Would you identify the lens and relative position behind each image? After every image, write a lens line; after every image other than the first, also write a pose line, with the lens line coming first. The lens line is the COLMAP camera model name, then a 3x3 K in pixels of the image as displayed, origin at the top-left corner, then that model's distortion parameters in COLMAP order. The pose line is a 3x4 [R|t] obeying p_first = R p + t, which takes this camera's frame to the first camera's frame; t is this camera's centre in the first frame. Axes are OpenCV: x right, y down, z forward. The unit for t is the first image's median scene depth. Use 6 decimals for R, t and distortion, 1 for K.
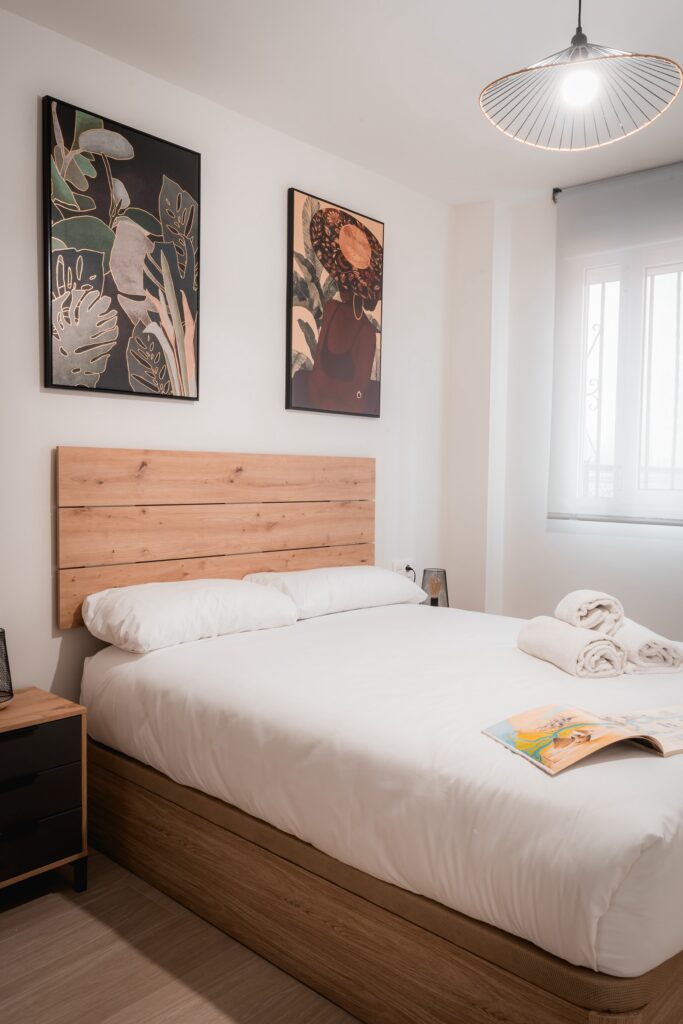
lens RADIAL K [[802.2, 0, 336.0], [0, 802.2, 511.8], [0, 0, 1]] dist [0.002437, 0.000913]
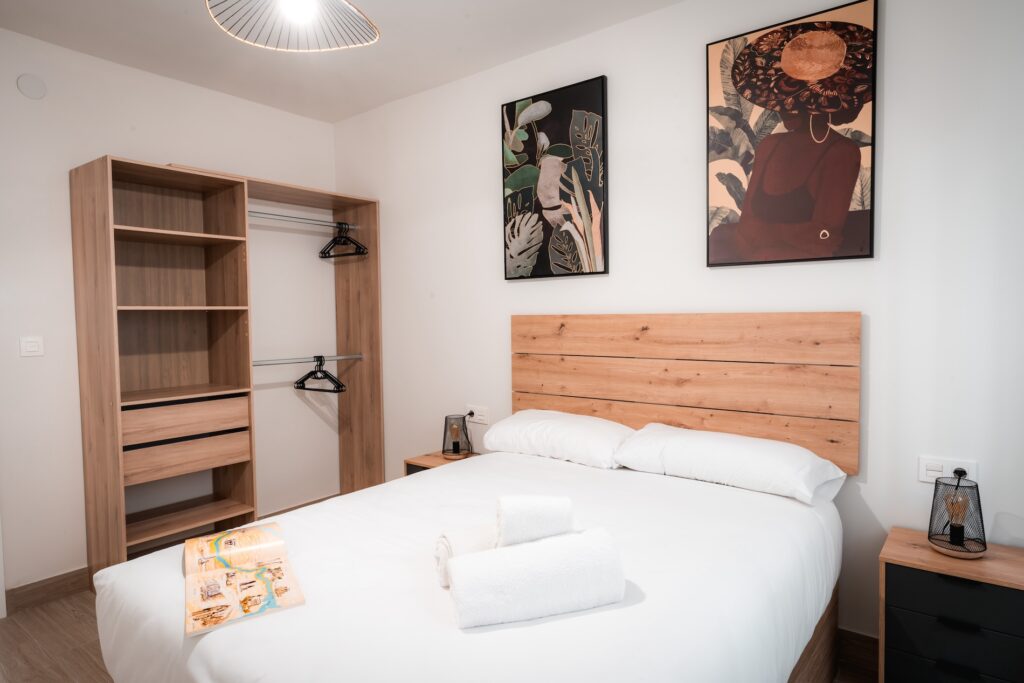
lens RADIAL K [[604.2, 0, 516.5], [0, 604.2, 344.7], [0, 0, 1]] dist [-0.004580, 0.002740]
pose [[0.075938, 0.034313, -0.996522, 0.788196], [-0.034689, 0.998894, 0.031752, -0.055757], [0.996509, 0.032158, 0.077044, 0.829884]]
